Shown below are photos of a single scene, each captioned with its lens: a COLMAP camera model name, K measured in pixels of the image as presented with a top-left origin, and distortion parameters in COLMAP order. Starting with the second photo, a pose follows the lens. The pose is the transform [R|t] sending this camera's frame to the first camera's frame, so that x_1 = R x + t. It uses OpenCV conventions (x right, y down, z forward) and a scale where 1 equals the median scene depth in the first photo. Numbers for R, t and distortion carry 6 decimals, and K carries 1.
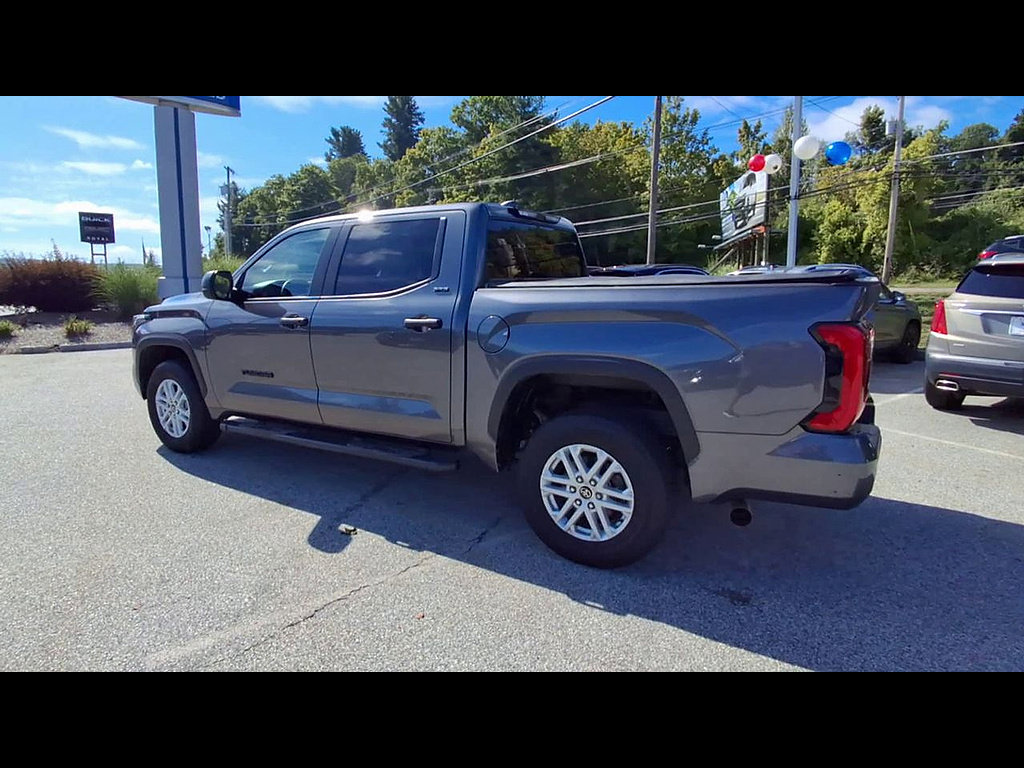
lens RADIAL K [[607.3, 0, 496.9], [0, 607.3, 377.9], [0, 0, 1]] dist [-0.066603, 0.057962]
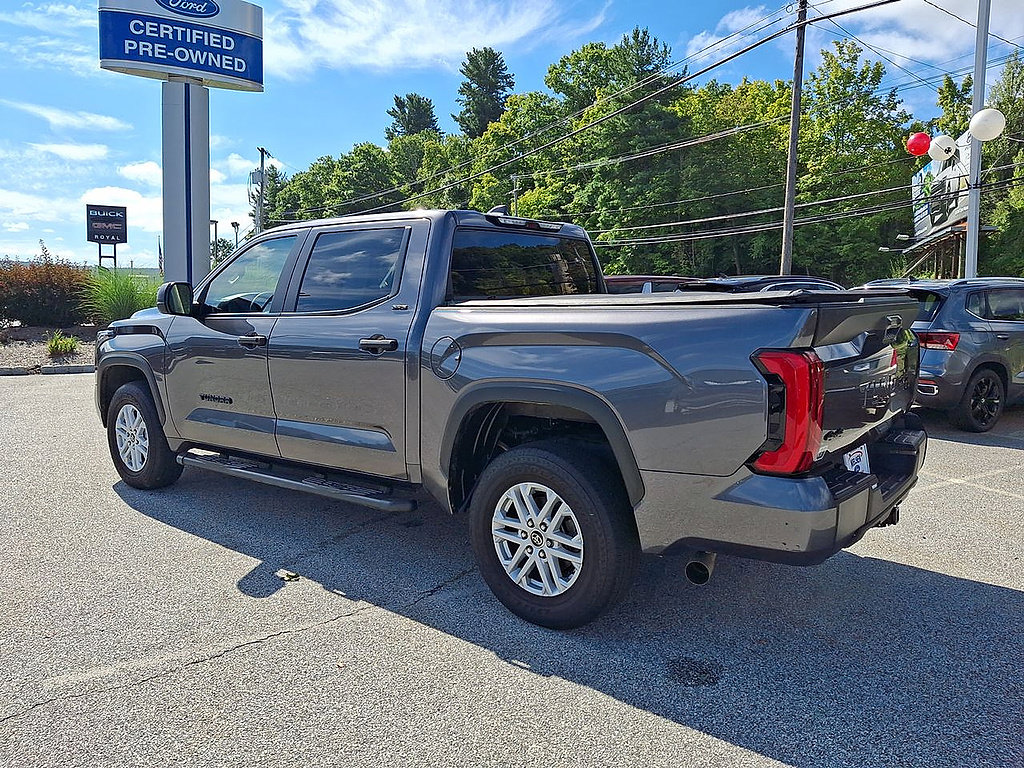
lens RADIAL K [[819.8, 0, 512.0], [0, 819.8, 384.0], [0, 0, 1]] dist [0.059879, -0.191696]
pose [[0.991197, 0.022342, -0.130495, 0.033689], [-0.028932, 0.998388, -0.048827, 0.003209], [0.129194, 0.052173, 0.990246, -0.025033]]
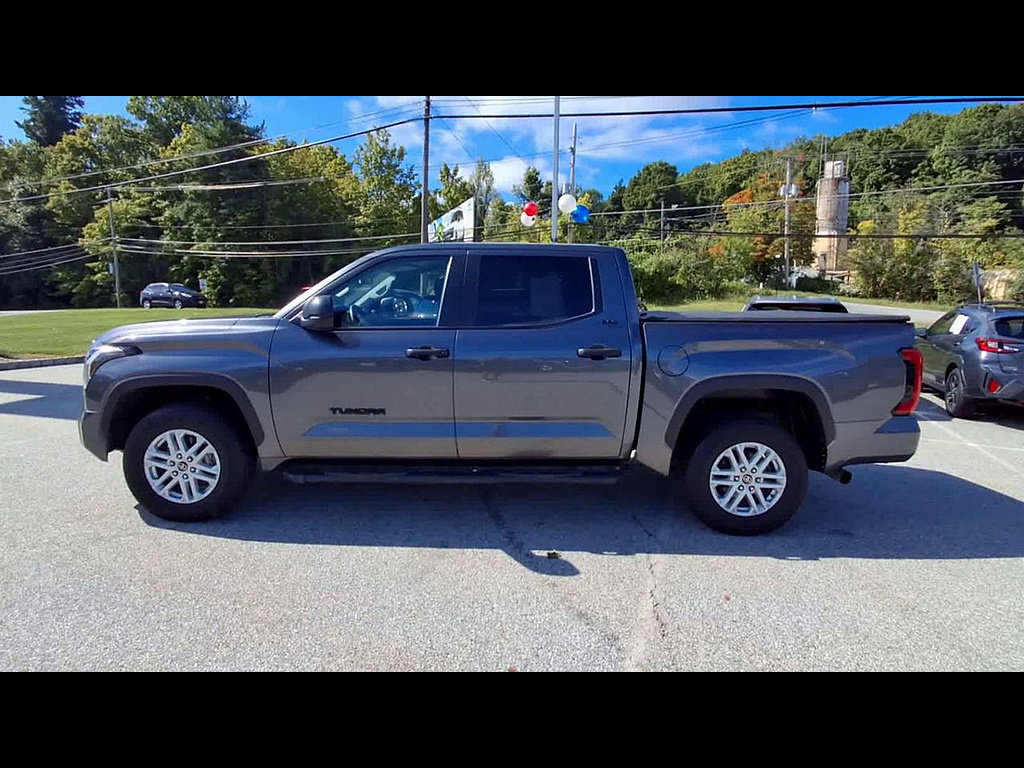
lens RADIAL K [[583.6, 0, 508.4], [0, 583.6, 359.2], [0, 0, 1]] dist [0.023278, -0.047128]
pose [[0.832328, -0.028414, 0.553555, -0.125659], [0.059632, 0.997479, -0.038462, -0.006624], [-0.551066, 0.065022, 0.831924, 0.027613]]
